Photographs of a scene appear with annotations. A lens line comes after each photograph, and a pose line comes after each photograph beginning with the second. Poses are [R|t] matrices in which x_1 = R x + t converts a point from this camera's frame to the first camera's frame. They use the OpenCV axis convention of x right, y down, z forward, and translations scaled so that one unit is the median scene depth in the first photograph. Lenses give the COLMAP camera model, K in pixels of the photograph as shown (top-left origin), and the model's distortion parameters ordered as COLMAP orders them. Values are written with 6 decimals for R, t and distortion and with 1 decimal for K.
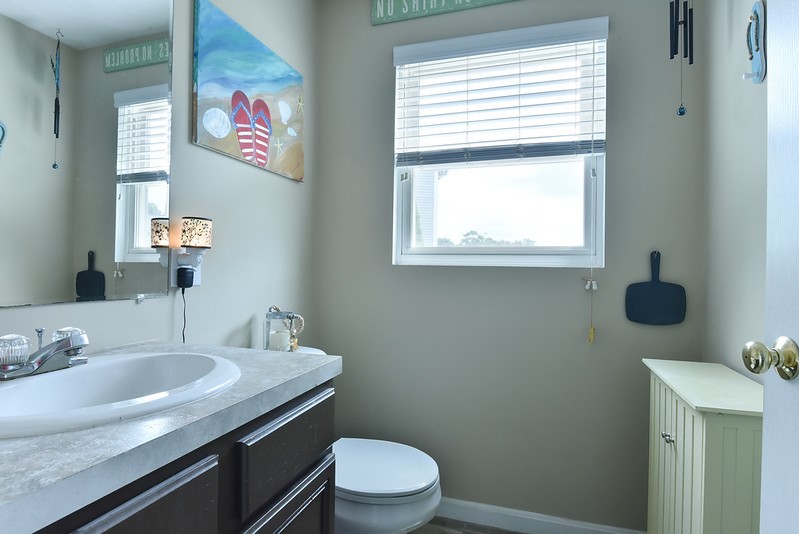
lens RADIAL K [[453.7, 0, 399.0], [0, 453.7, 268.0], [0, 0, 1]] dist [-0.002139, -0.000624]
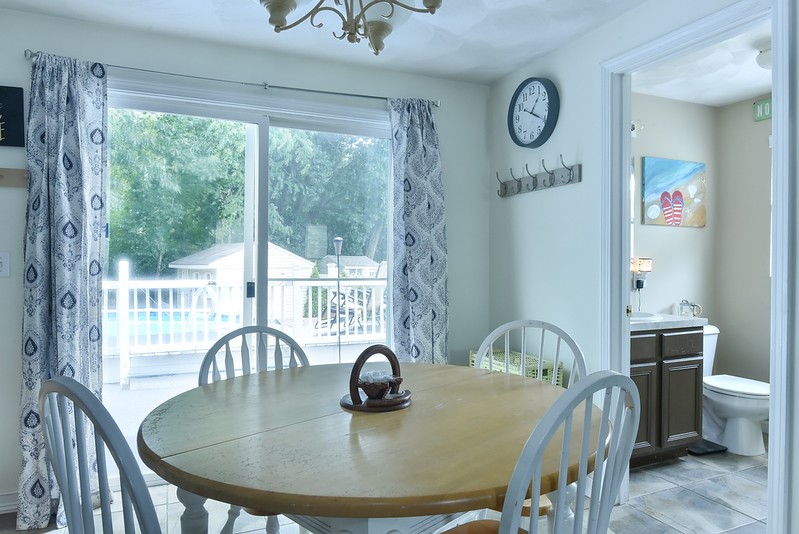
lens RADIAL K [[549.7, 0, 400.7], [0, 549.7, 266.5], [0, 0, 1]] dist [-0.008052, -0.003856]
pose [[0.688787, -0.005159, -0.724945, 0.584965], [0.008010, 0.999968, 0.000494, -0.066083], [0.724919, -0.006147, 0.688807, -1.480824]]
